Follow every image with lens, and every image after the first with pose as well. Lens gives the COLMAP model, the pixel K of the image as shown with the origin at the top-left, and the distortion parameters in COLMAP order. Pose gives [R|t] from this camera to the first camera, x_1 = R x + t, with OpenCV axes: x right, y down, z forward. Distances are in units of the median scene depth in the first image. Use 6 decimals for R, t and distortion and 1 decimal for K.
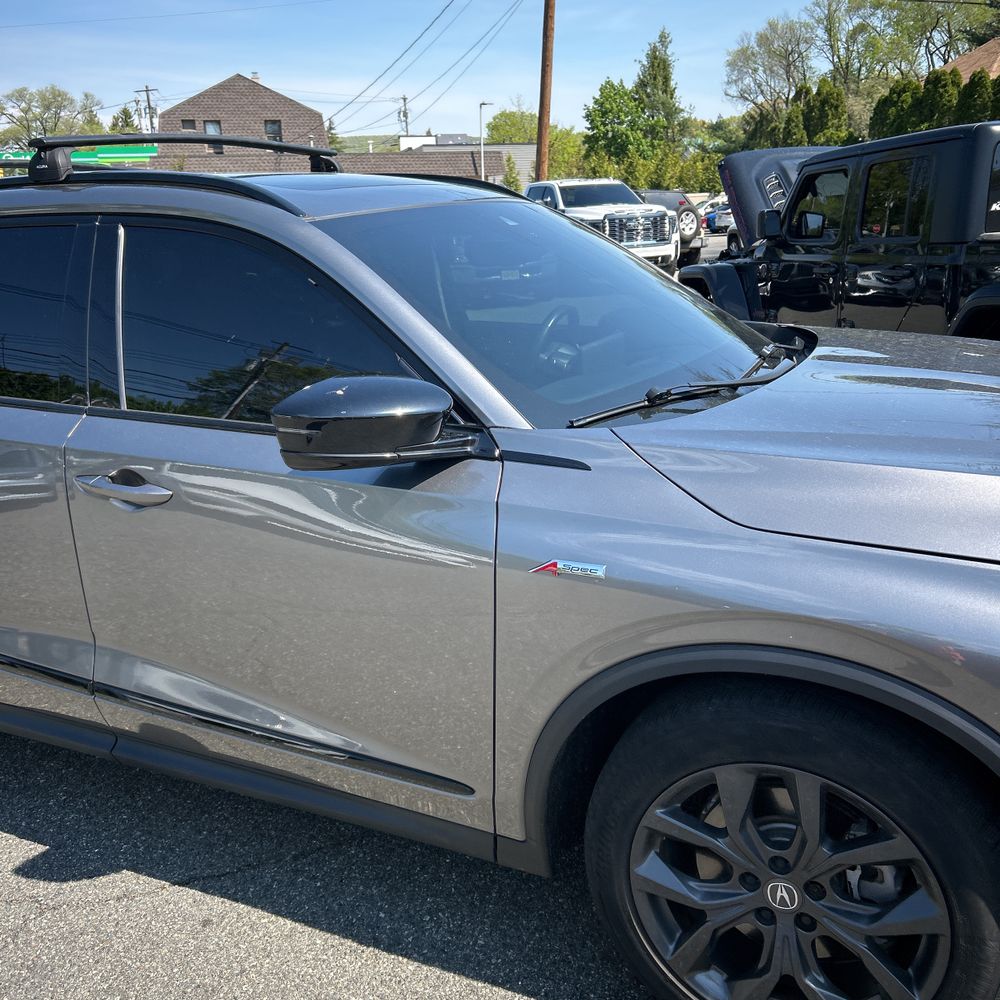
lens RADIAL K [[1032.4, 0, 500.0], [0, 1032.4, 500.0], [0, 0, 1]] dist [0.015985, -0.006607]
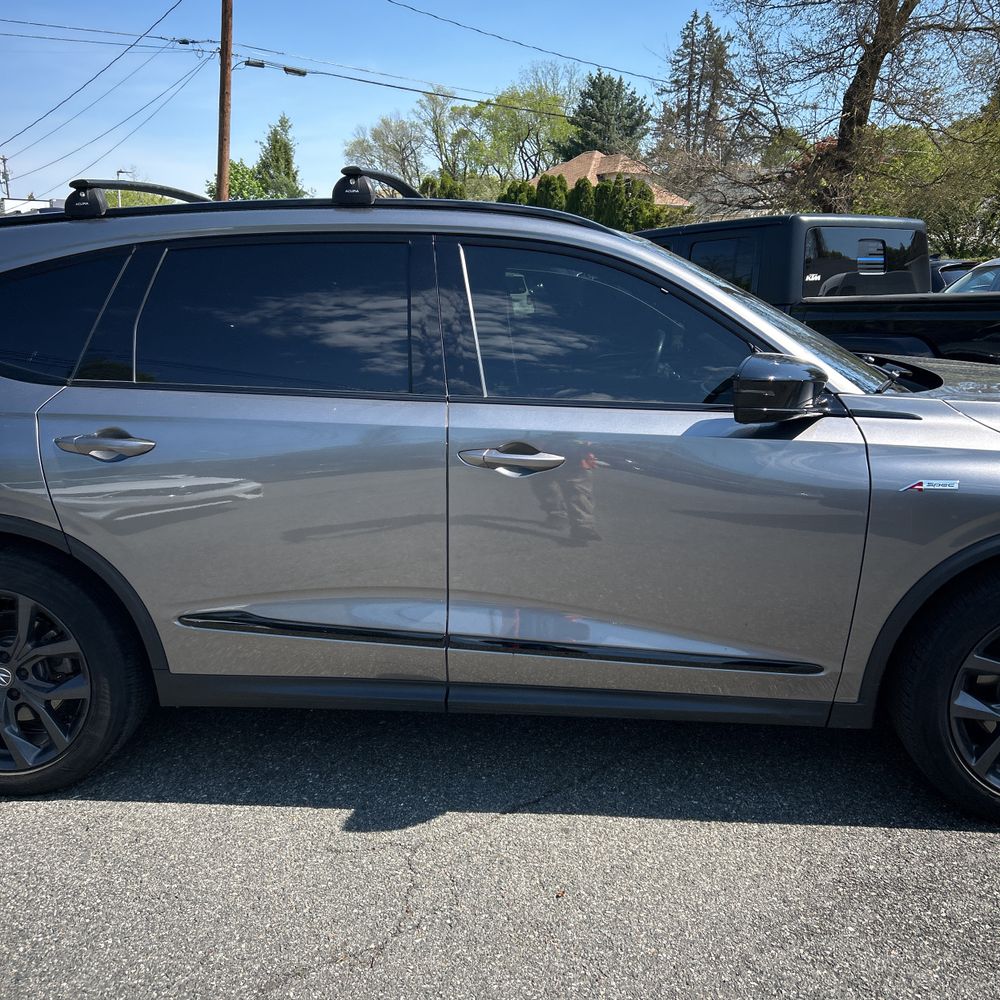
lens RADIAL K [[1032.4, 0, 500.0], [0, 1032.4, 500.0], [0, 0, 1]] dist [0.015985, -0.006607]
pose [[0.929946, -0.037557, 0.365773, -0.052120], [0.064527, 0.996001, -0.061787, 0.007030], [-0.361990, 0.081061, 0.928651, -0.006031]]
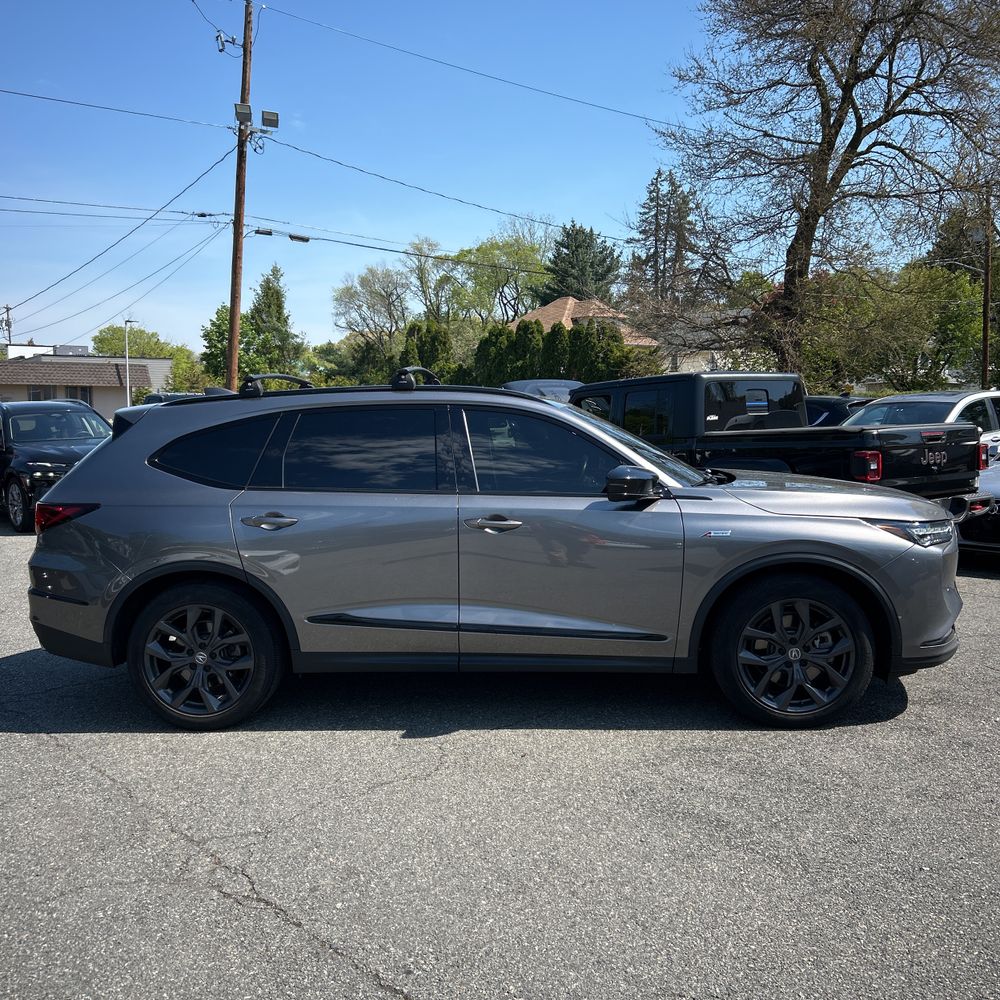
lens RADIAL K [[1038.0, 0, 523.0], [0, 1038.0, 502.7], [0, 0, 1]] dist [0.085318, -0.251643]
pose [[0.915655, -0.006854, 0.401906, -0.076300], [0.087035, 0.979516, -0.181588, 0.022372], [-0.392429, 0.201252, 0.897495, -0.064581]]
